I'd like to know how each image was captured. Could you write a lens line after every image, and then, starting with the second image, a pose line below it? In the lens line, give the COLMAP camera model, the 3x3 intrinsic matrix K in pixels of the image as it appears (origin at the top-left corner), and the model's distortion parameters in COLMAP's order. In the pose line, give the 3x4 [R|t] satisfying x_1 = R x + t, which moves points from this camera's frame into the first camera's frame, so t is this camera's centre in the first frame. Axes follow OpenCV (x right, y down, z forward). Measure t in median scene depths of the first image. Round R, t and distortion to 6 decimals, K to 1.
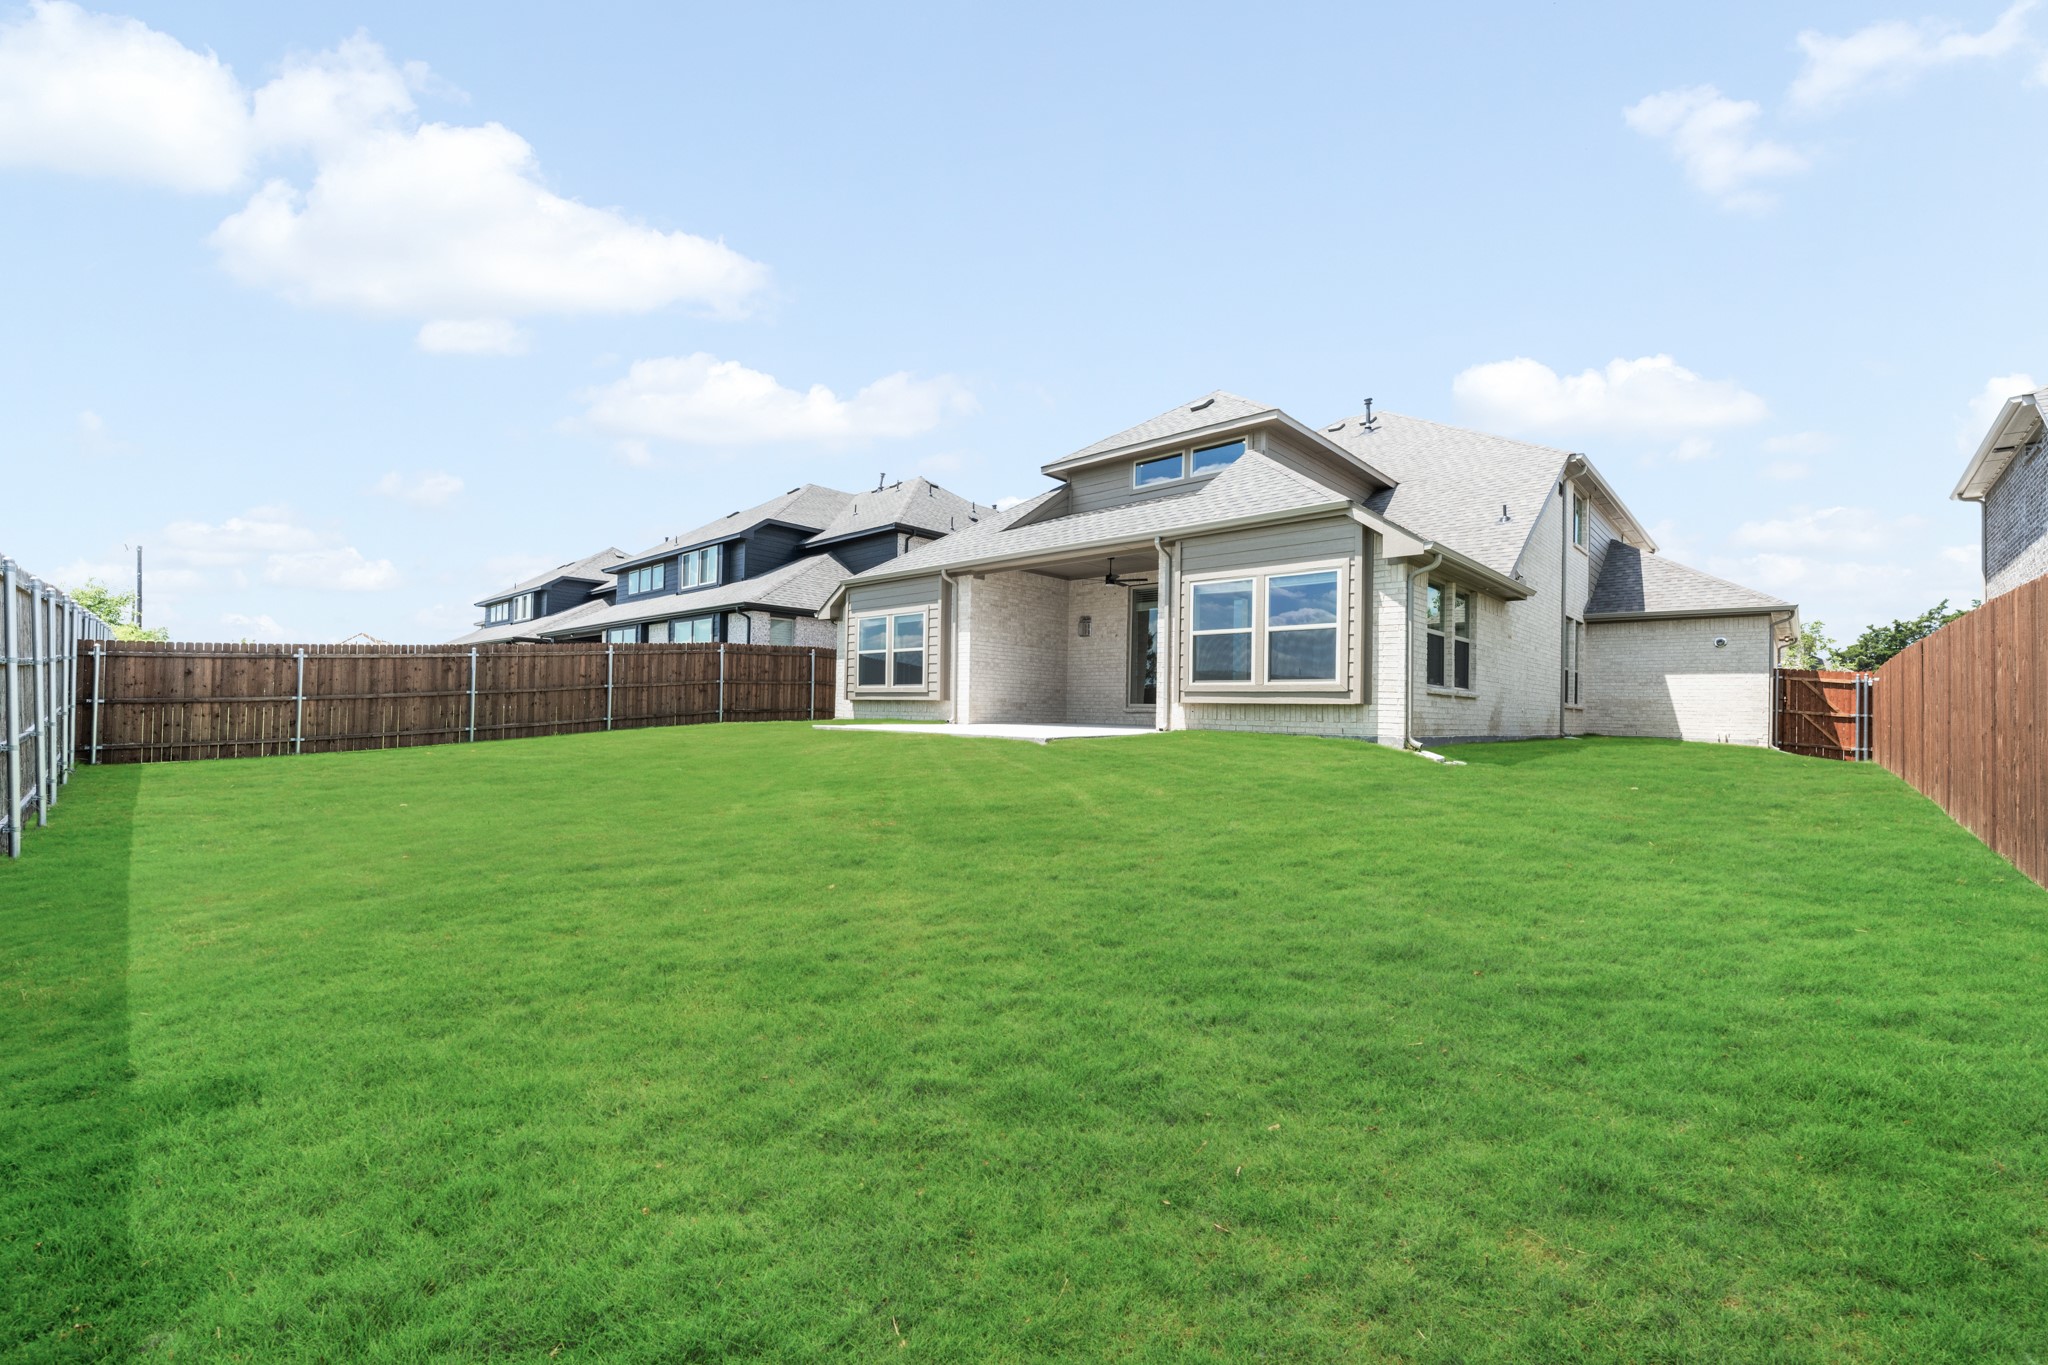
lens RADIAL K [[862.4, 0, 1024.0], [0, 862.4, 682.5], [0, 0, 1]] dist [-0.000717, 0.000264]
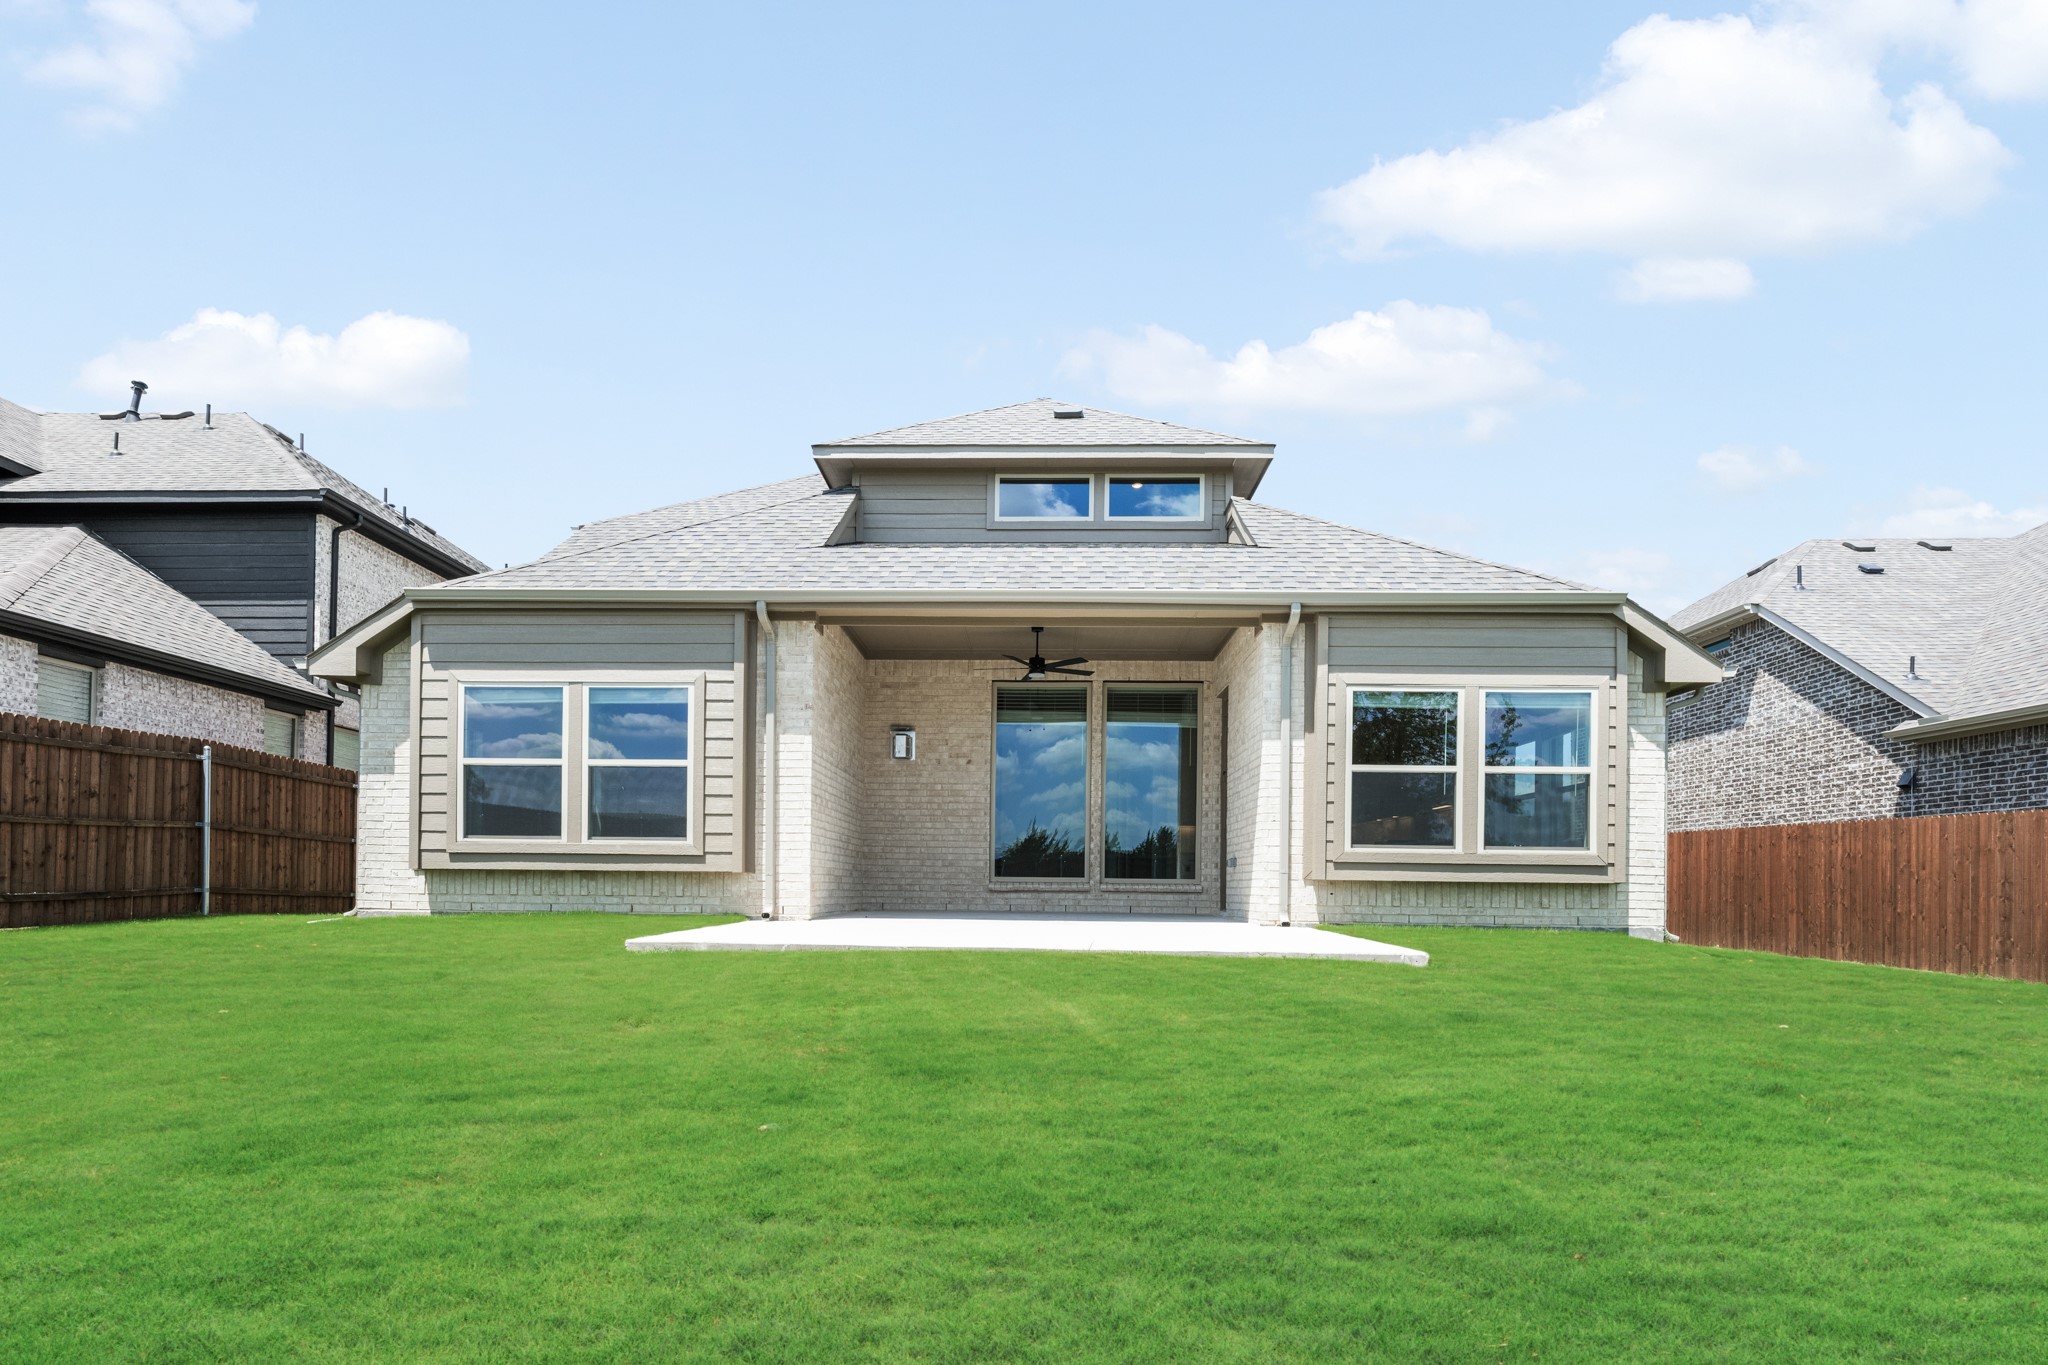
lens RADIAL K [[1110.5, 0, 1021.2], [0, 1110.5, 840.3], [0, 0, 1]] dist [-0.004447, -0.000909]
pose [[0.741273, 0.019617, 0.670917, -0.375759], [-0.020019, 0.999774, -0.007115, 0.003857], [-0.670905, -0.008157, 0.741499, 0.414217]]
